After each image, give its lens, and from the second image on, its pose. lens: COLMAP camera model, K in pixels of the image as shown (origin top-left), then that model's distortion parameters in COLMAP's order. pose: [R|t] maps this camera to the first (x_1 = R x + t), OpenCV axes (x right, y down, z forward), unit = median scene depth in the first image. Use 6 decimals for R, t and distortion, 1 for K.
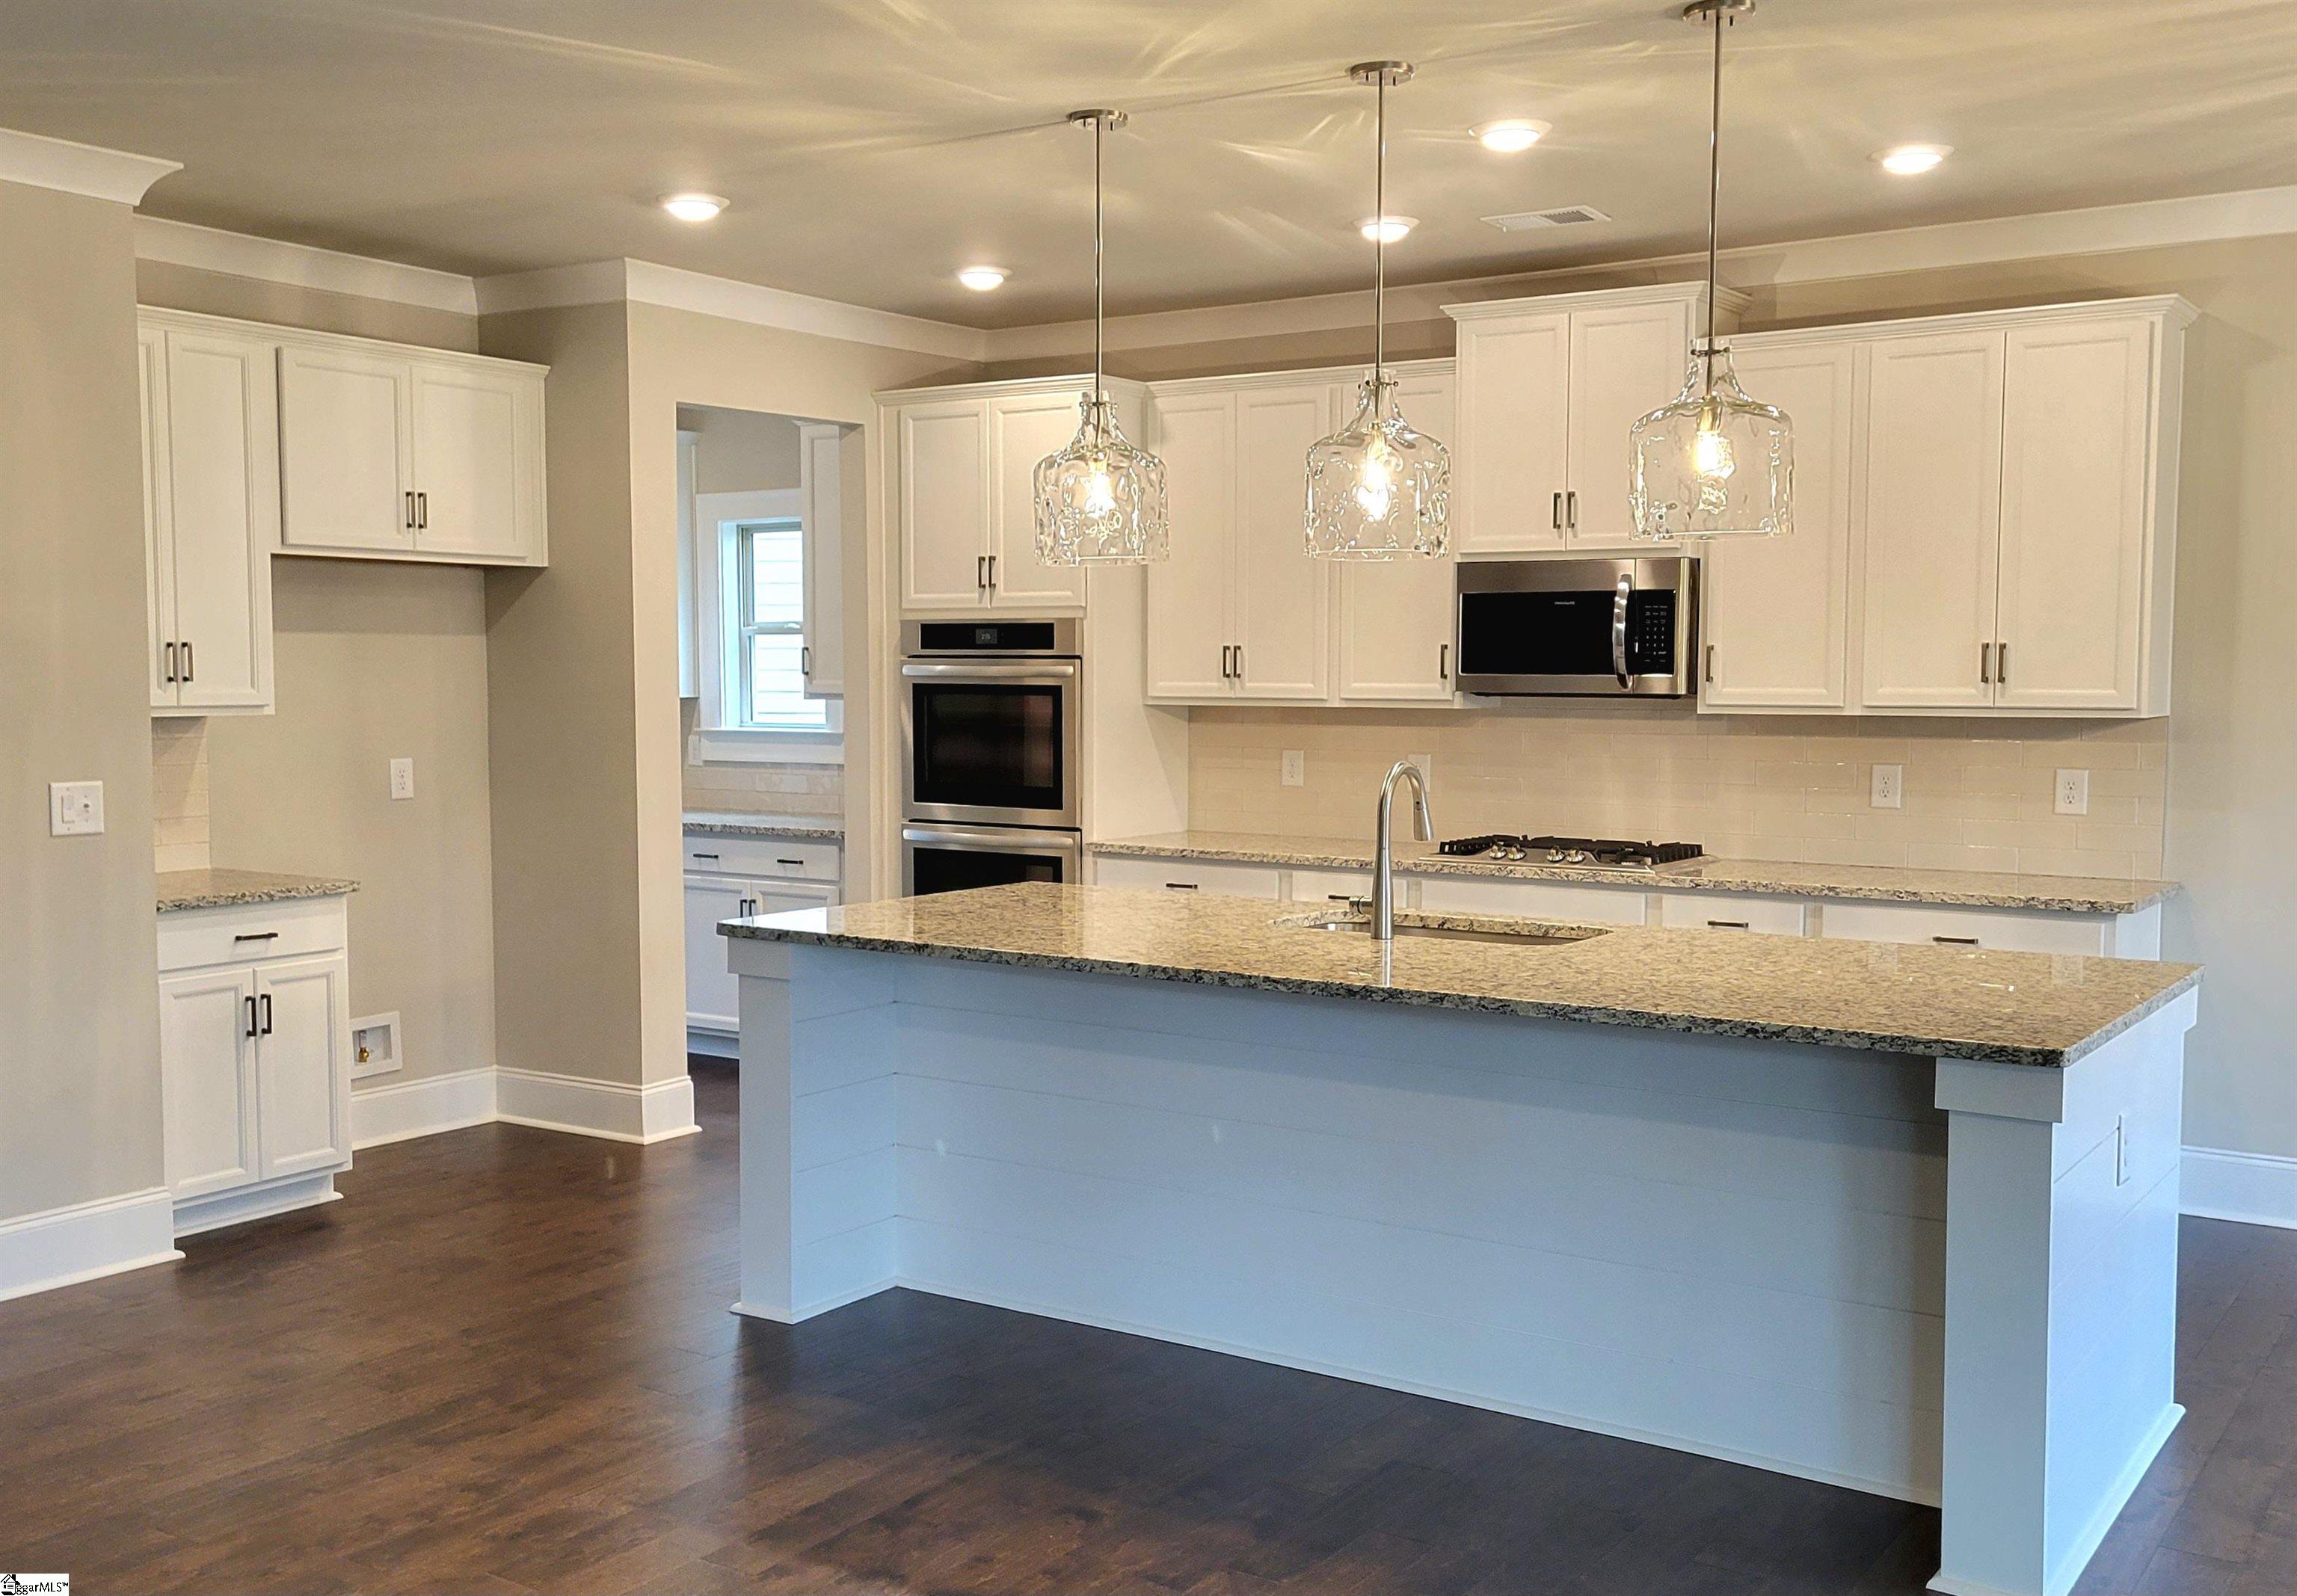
lens RADIAL K [[2232.2, 0, 1146.6], [0, 2232.2, 802.4], [0, 0, 1]] dist [0.019538, 0.000000]
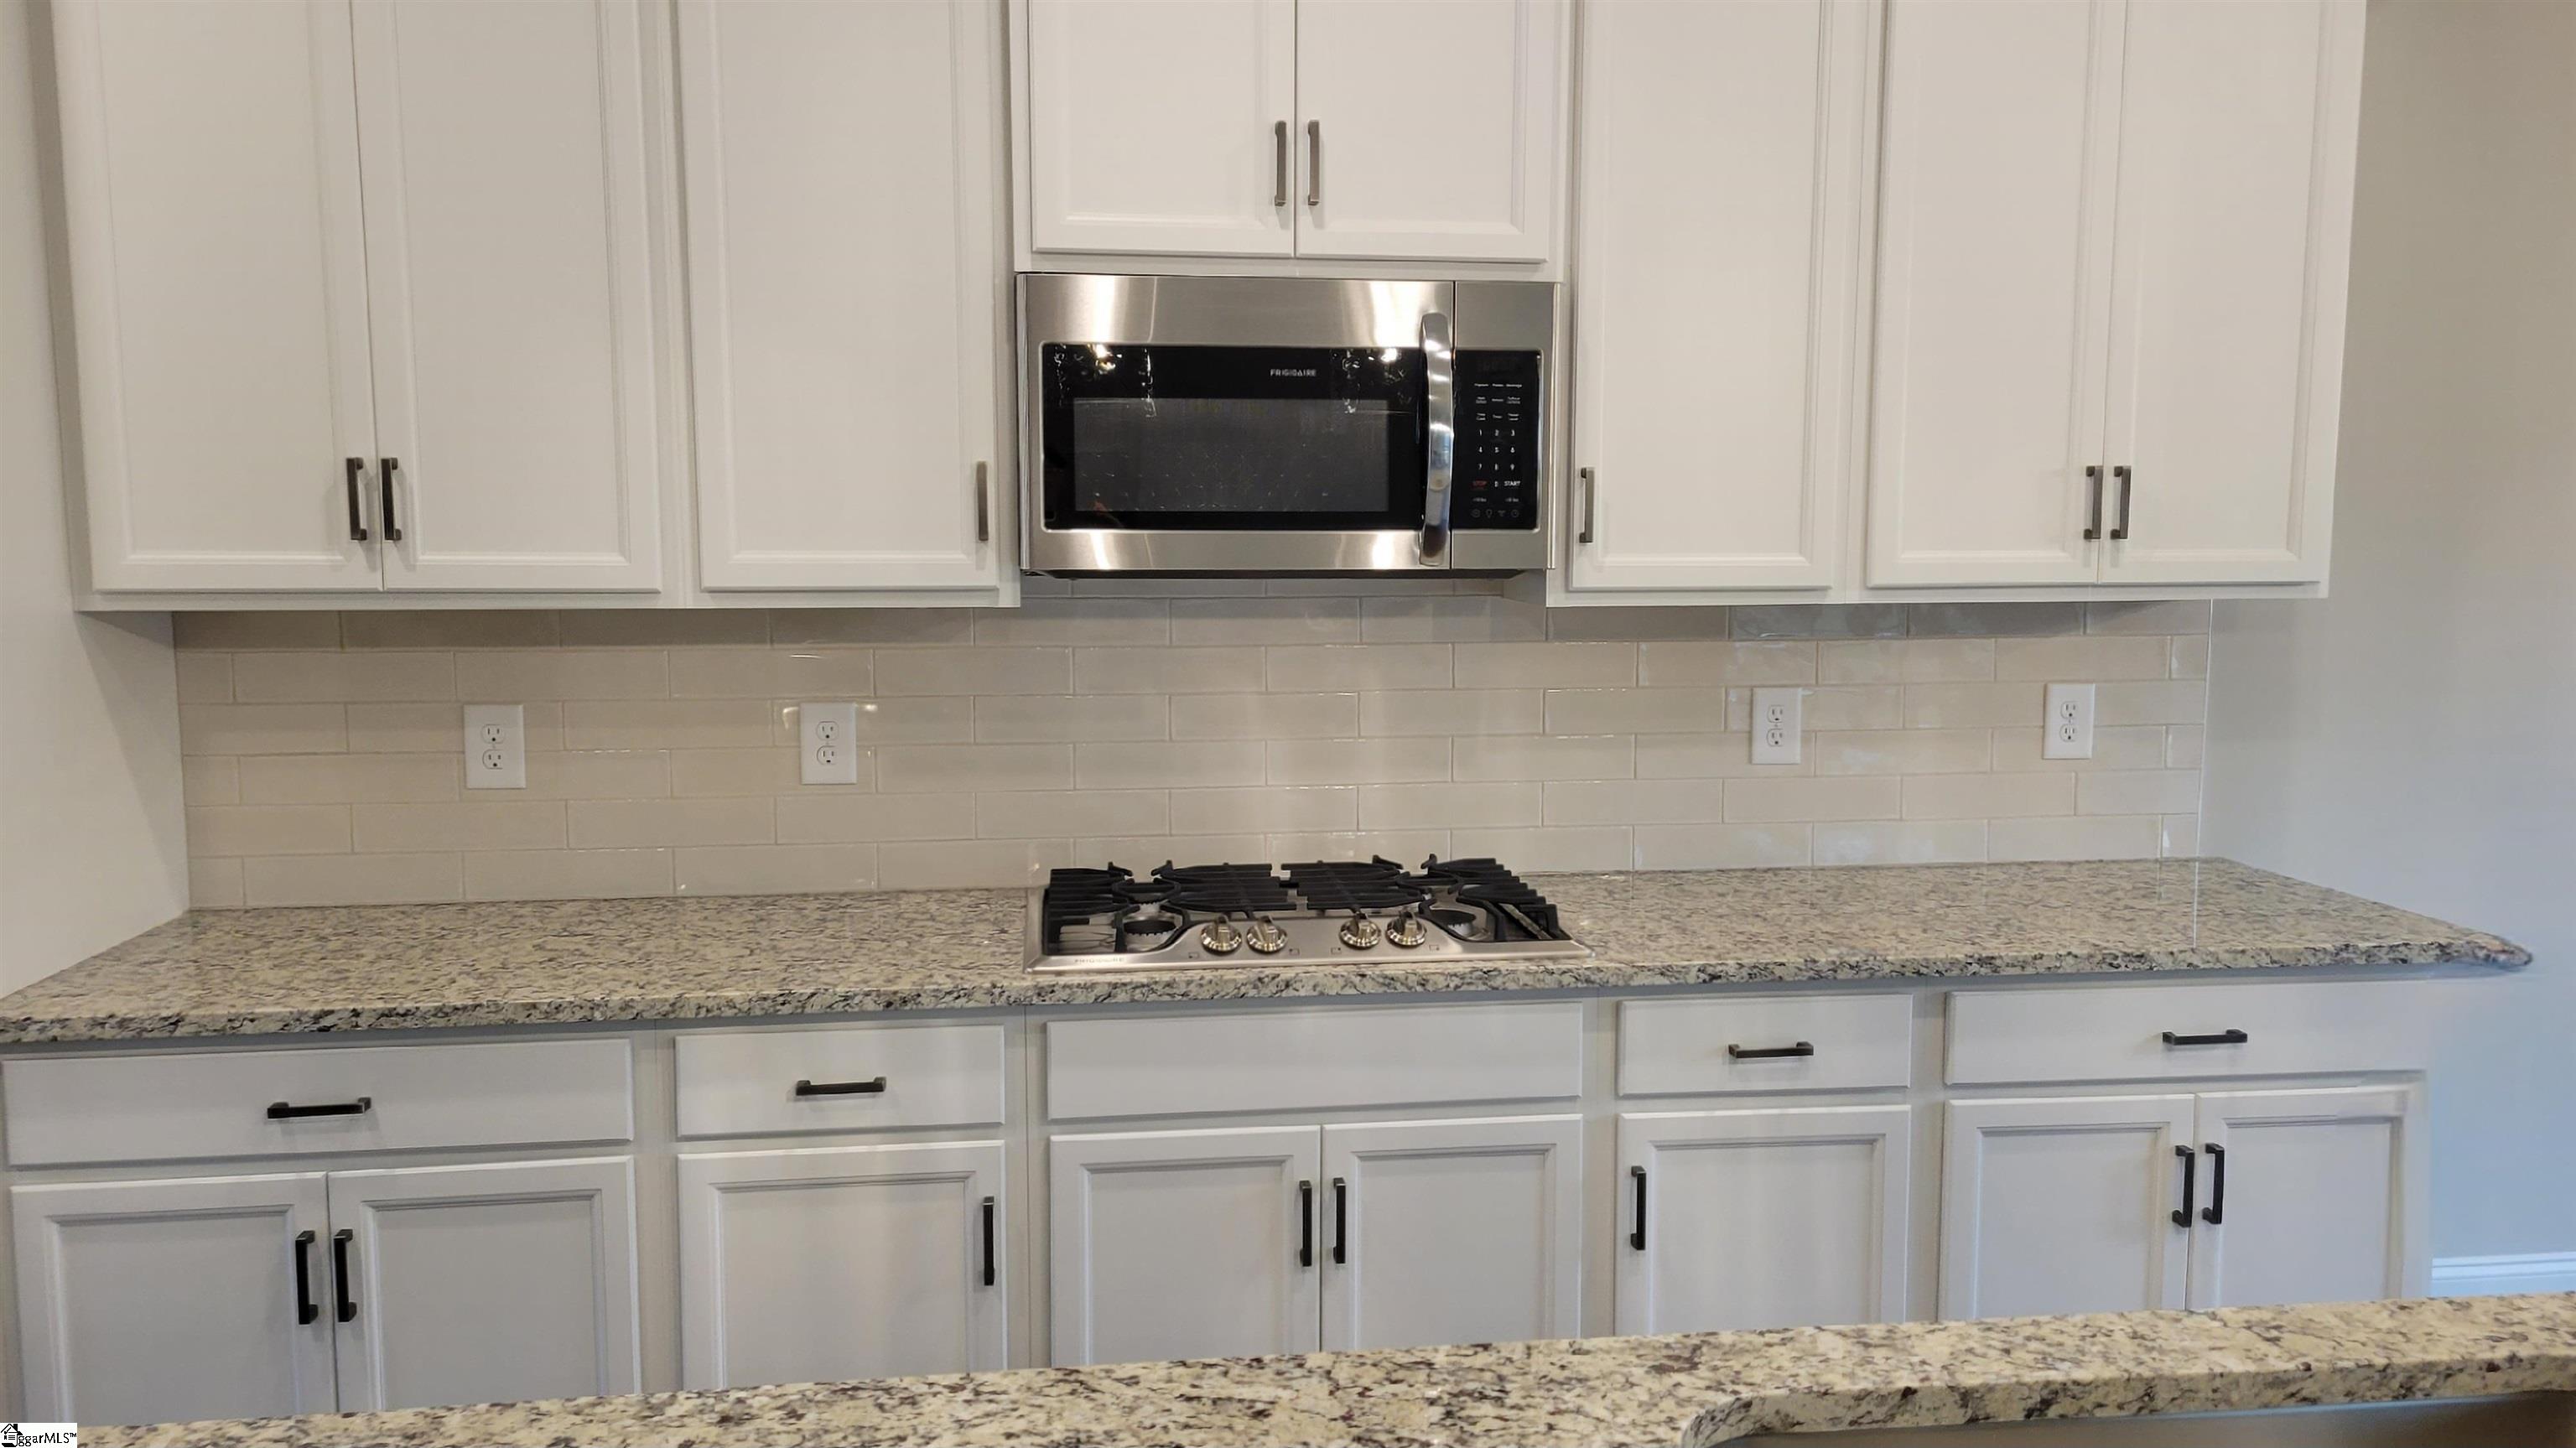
lens RADIAL K [[1931.1, 0, 1304.1], [0, 1931.1, 718.2], [0, 0, 1]] dist [0.049595, -0.001499]
pose [[0.746911, -0.070354, 0.661191, -0.080017], [0.043037, 0.997417, 0.057513, -0.042335], [-0.663529, -0.014501, 0.748010, 0.716628]]
